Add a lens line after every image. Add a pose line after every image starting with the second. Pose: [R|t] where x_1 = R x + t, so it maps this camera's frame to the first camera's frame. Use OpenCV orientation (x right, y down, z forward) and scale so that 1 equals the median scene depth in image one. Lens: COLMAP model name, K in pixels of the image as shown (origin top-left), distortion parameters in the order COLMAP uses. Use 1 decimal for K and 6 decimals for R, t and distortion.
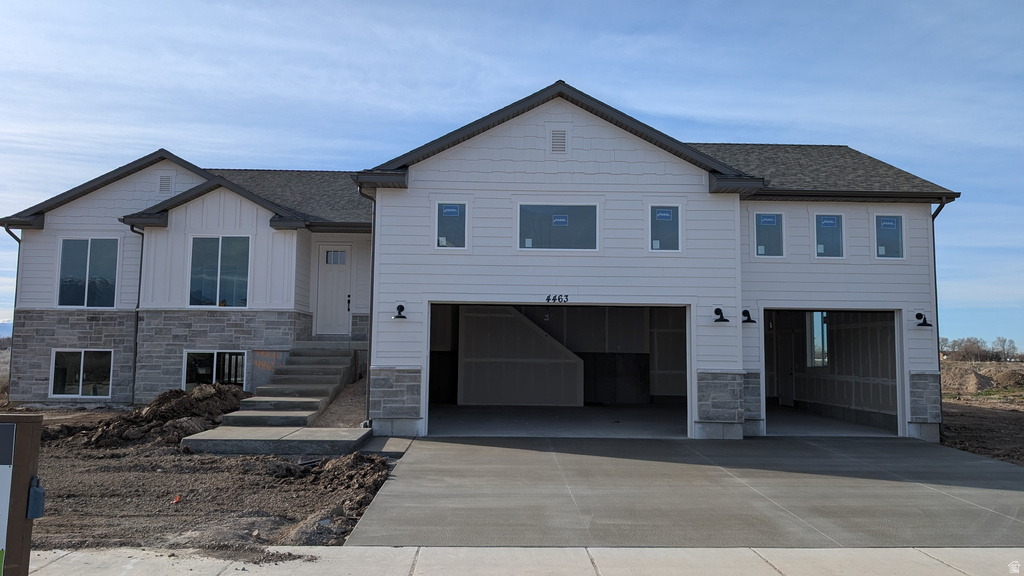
lens RADIAL K [[730.7, 0, 509.6], [0, 730.7, 284.4], [0, 0, 1]] dist [0.011644, 0.001915]
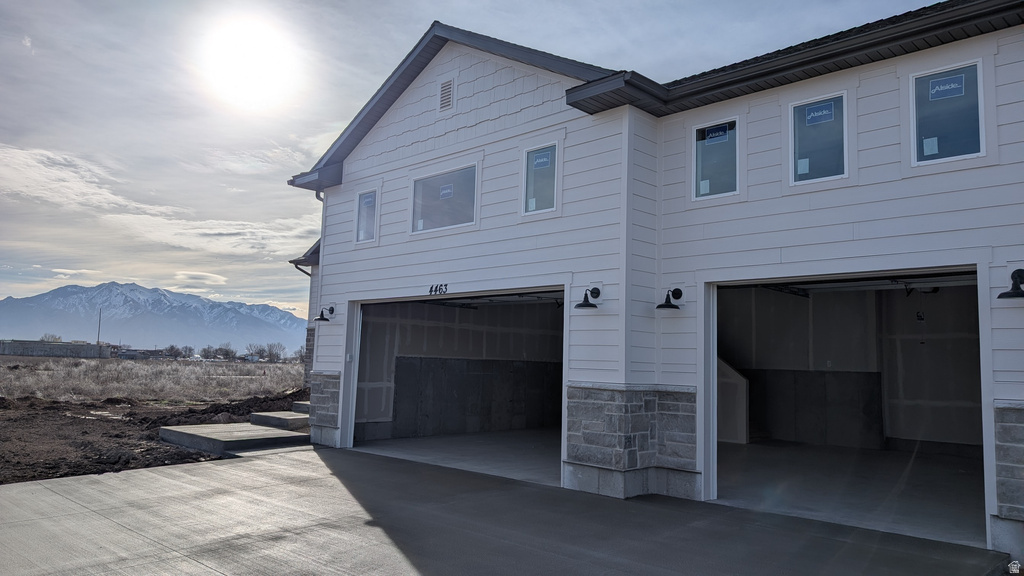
lens RADIAL K [[730.7, 0, 511.9], [0, 730.7, 287.6], [0, 0, 1]] dist [0.011644, 0.001915]
pose [[0.701926, -0.067883, -0.709008, 0.681535], [0.043121, 0.997672, -0.052830, 0.062565], [0.710944, 0.006509, 0.703219, 0.490469]]
